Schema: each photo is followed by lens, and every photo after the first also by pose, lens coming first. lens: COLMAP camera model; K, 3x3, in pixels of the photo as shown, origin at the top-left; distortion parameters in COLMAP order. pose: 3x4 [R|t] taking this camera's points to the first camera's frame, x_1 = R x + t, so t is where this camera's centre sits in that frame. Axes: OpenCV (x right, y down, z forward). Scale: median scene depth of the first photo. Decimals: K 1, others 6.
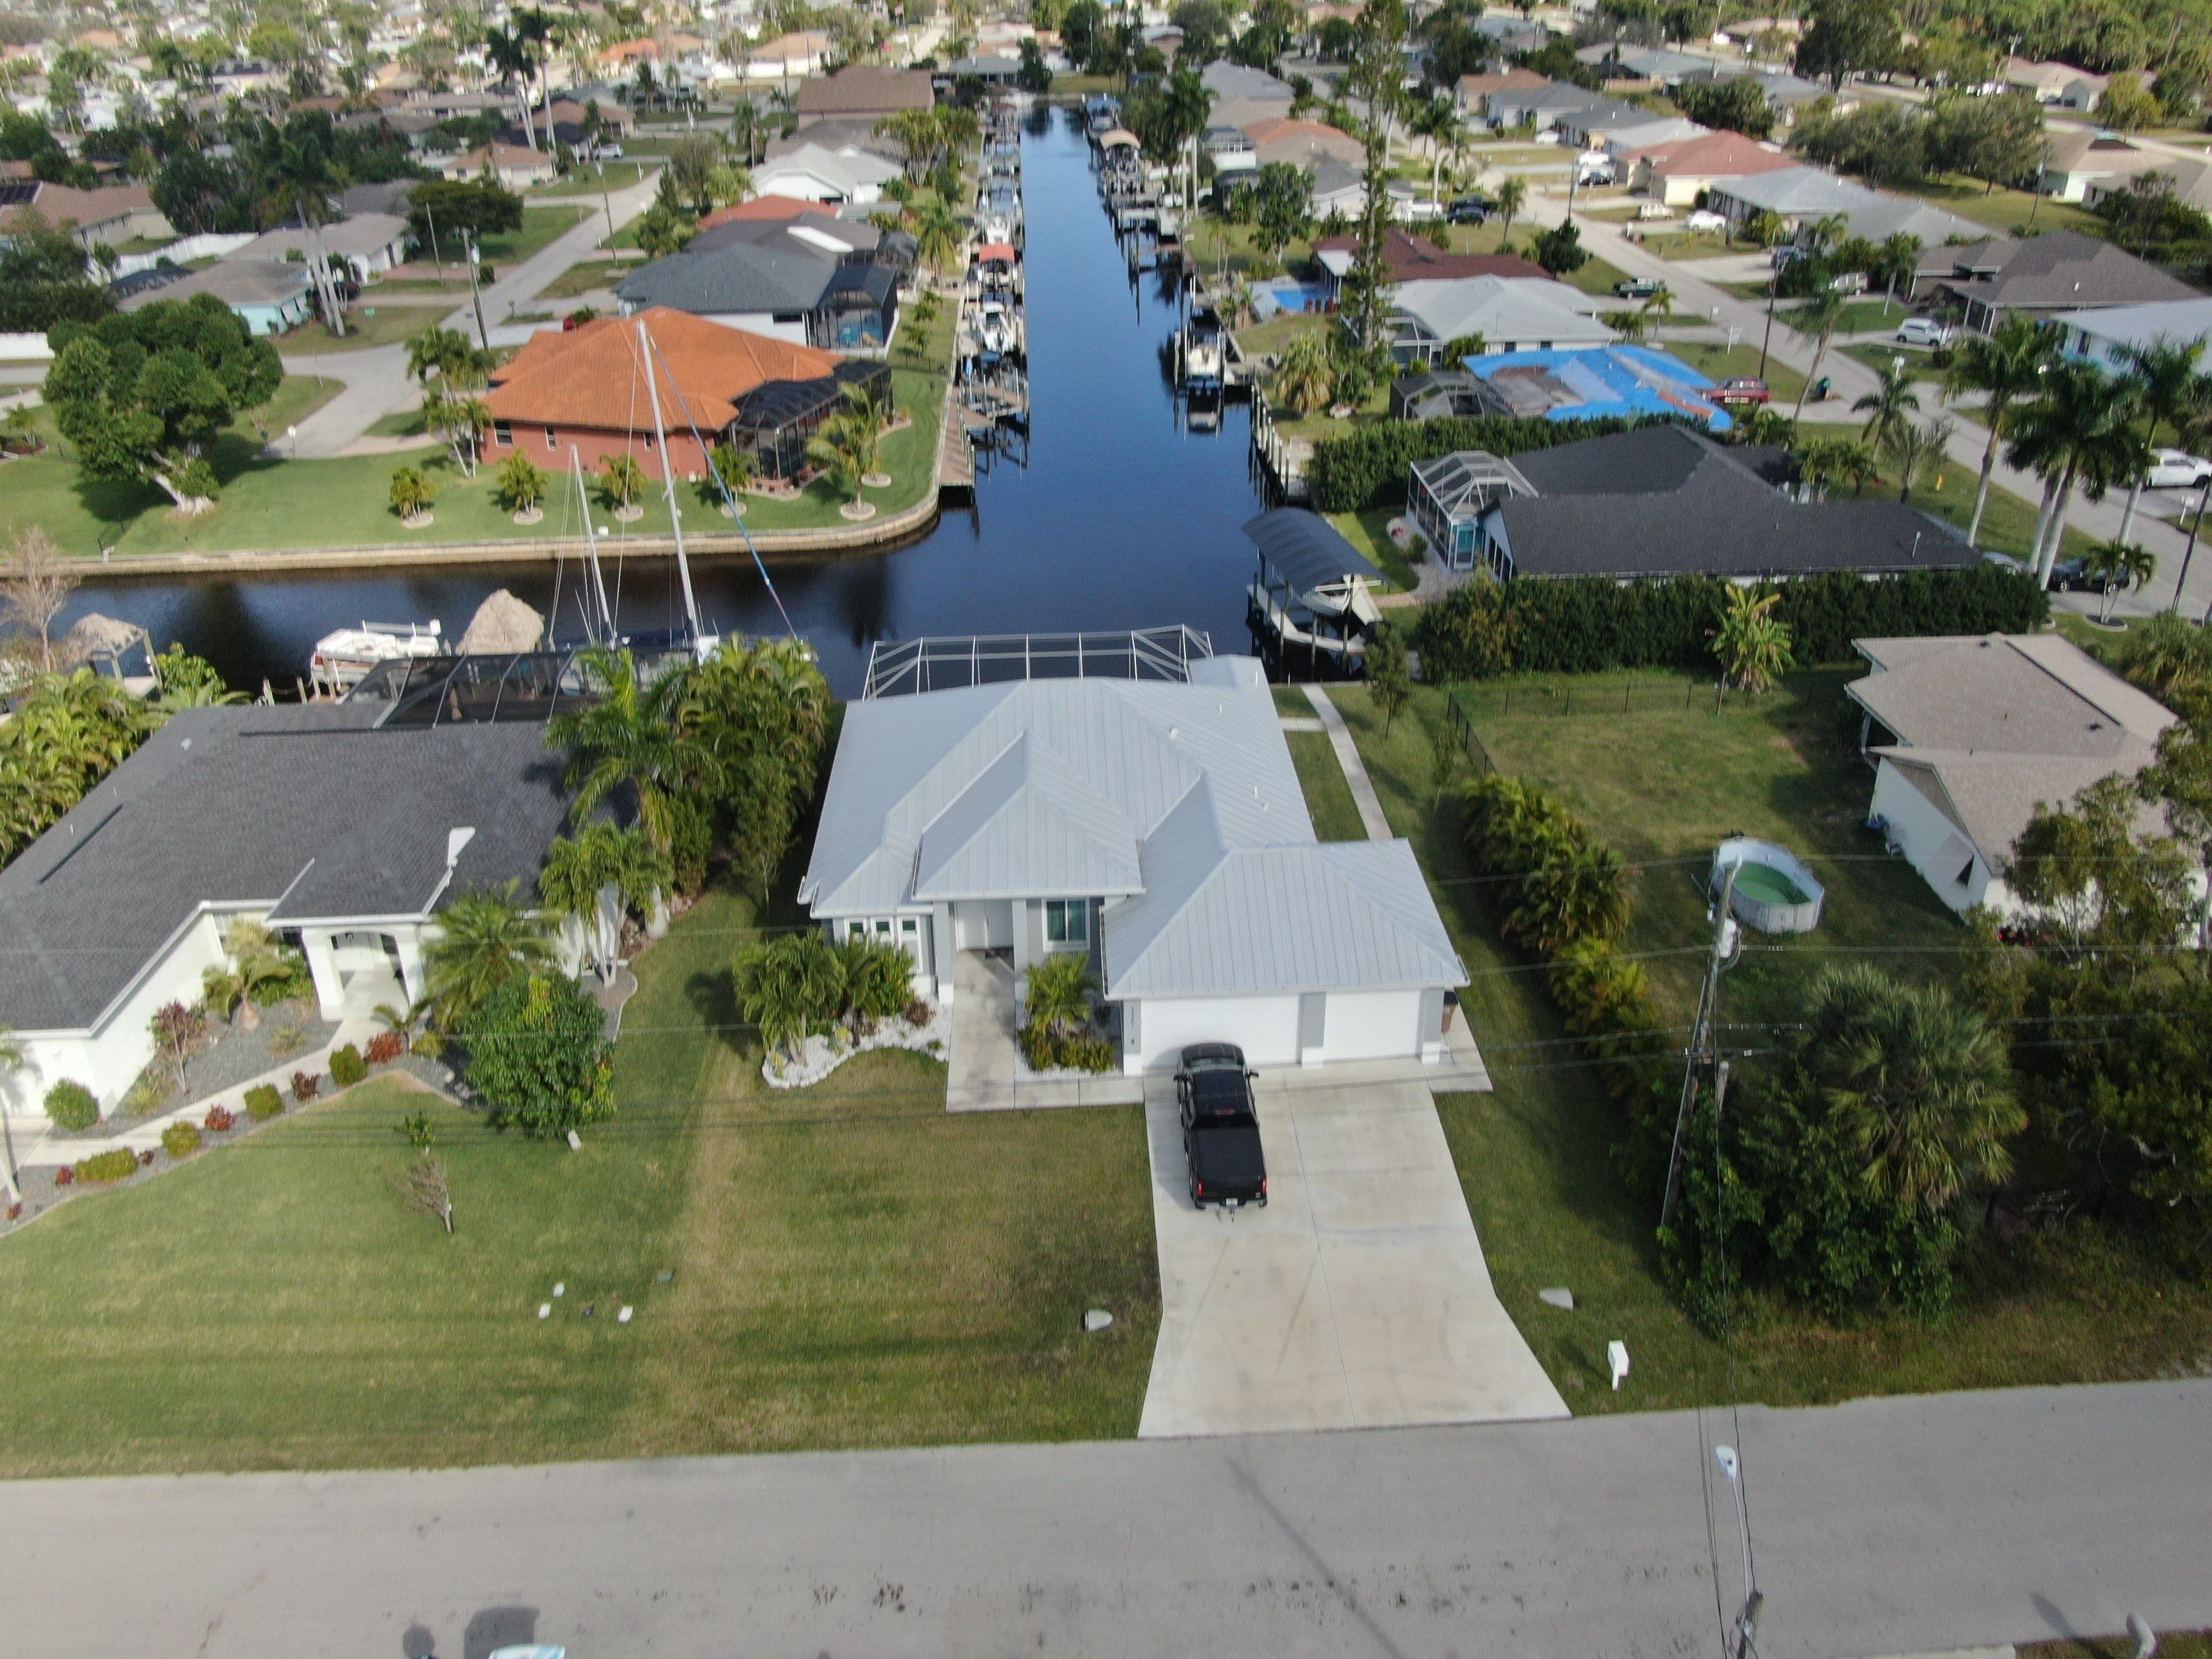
lens RADIAL K [[1589.5, 0, 1113.5], [0, 1589.5, 835.6], [0, 0, 1]] dist [-0.017704, 0.001812]
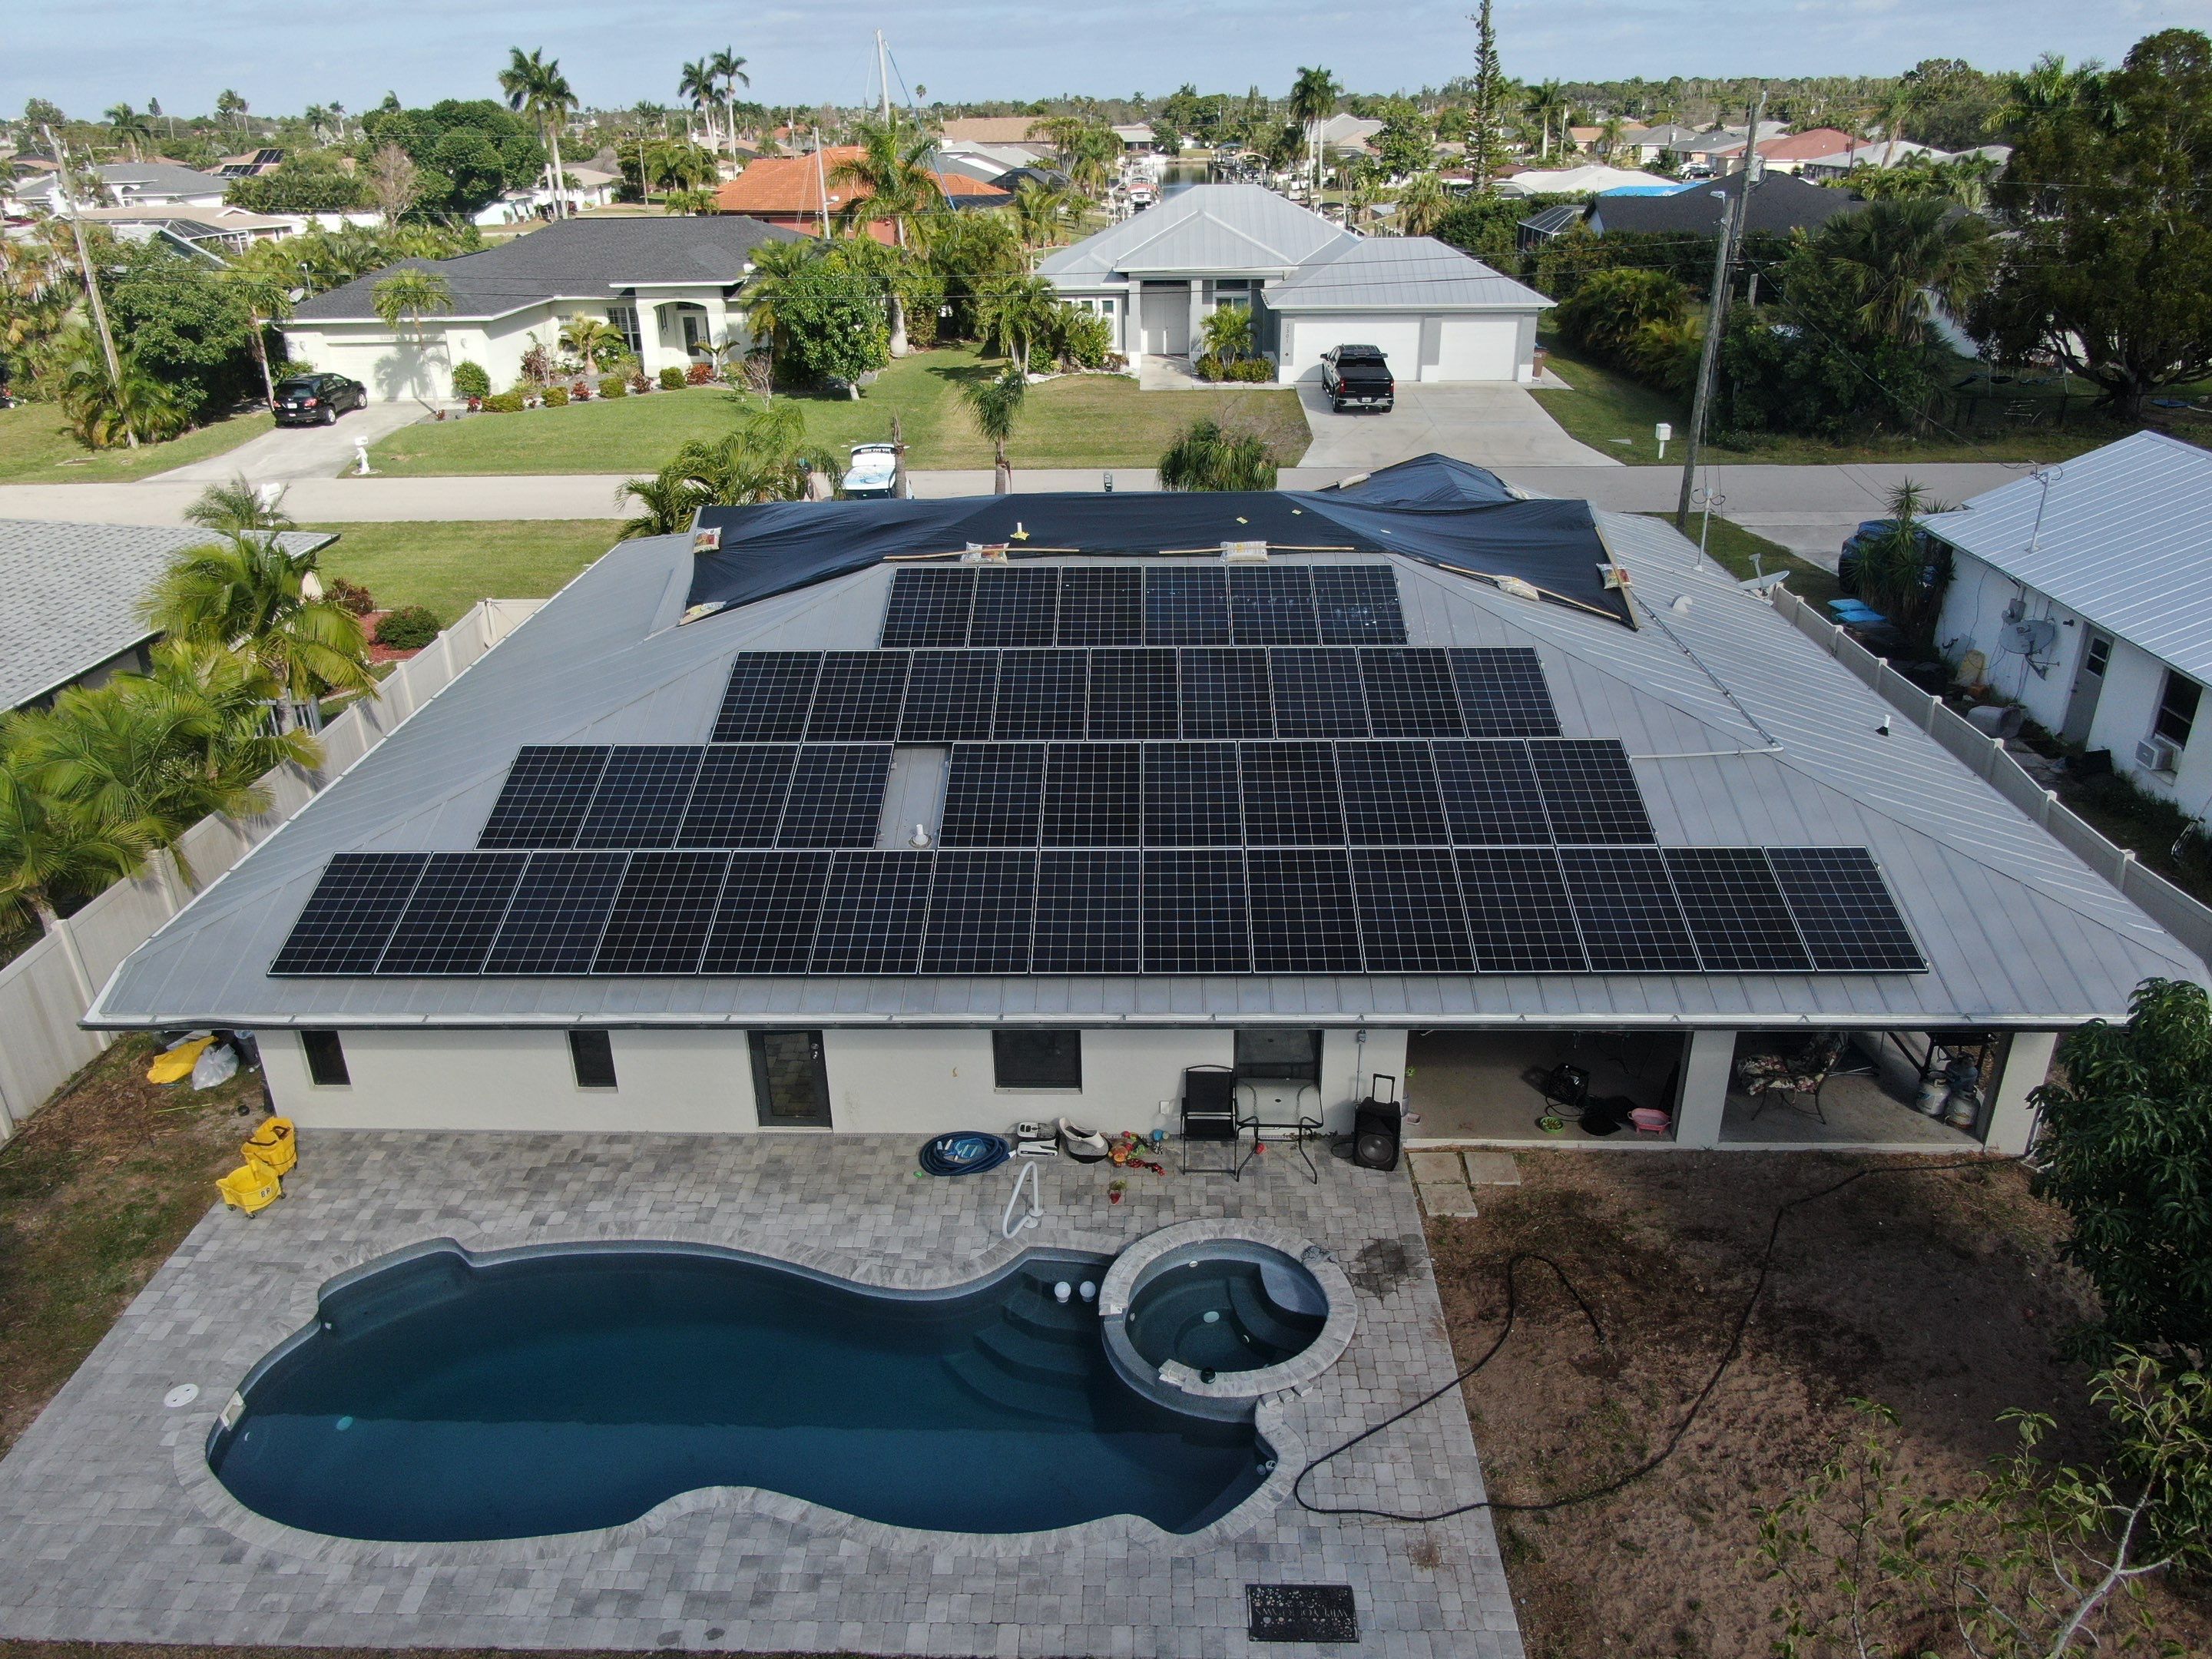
lens RADIAL K [[1589.5, 0, 1113.5], [0, 1589.5, 835.6], [0, 0, 1]] dist [-0.017704, 0.001812]
pose [[0.997380, 0.029834, -0.065906, -0.032008], [-0.034140, 0.997289, -0.065191, 0.613787], [0.063782, 0.067271, 0.995694, -0.250778]]
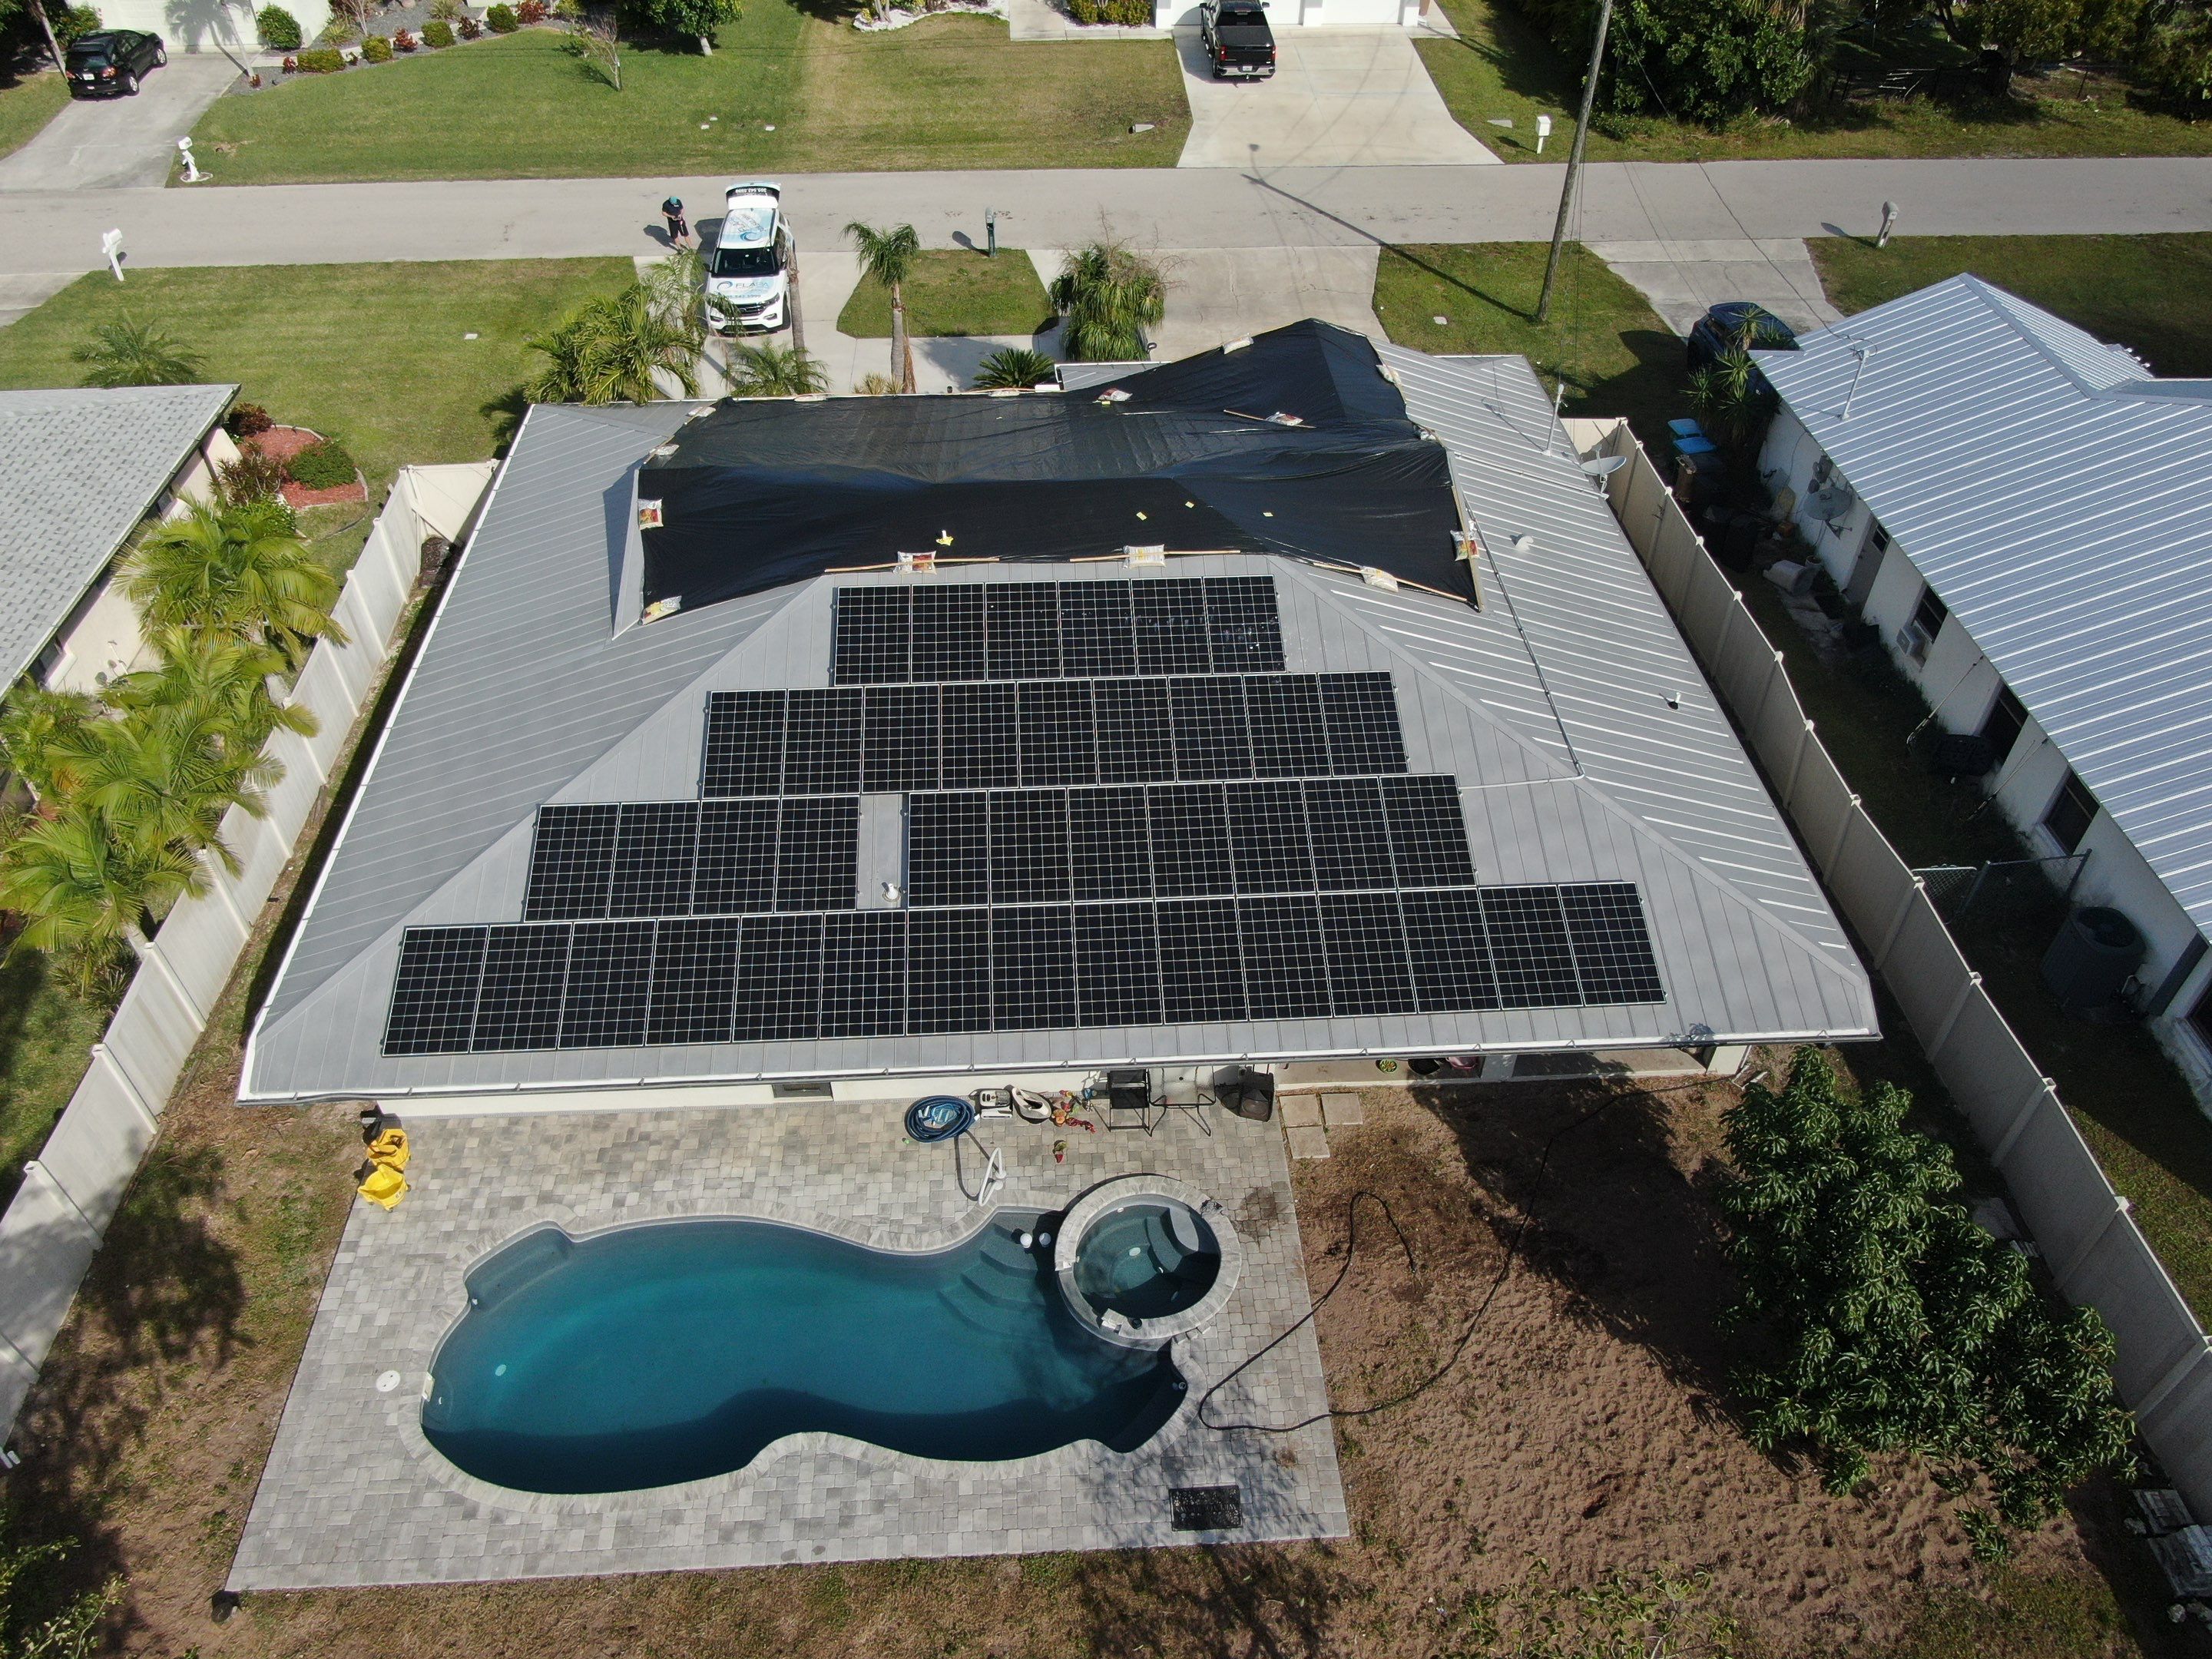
lens RADIAL K [[1589.5, 0, 1113.5], [0, 1589.5, 835.6], [0, 0, 1]] dist [-0.017704, 0.001812]
pose [[0.999772, 0.007801, 0.019852, -0.046248], [-0.012359, 0.970429, 0.241069, 0.470341], [-0.017384, -0.241259, 0.970305, -0.322184]]
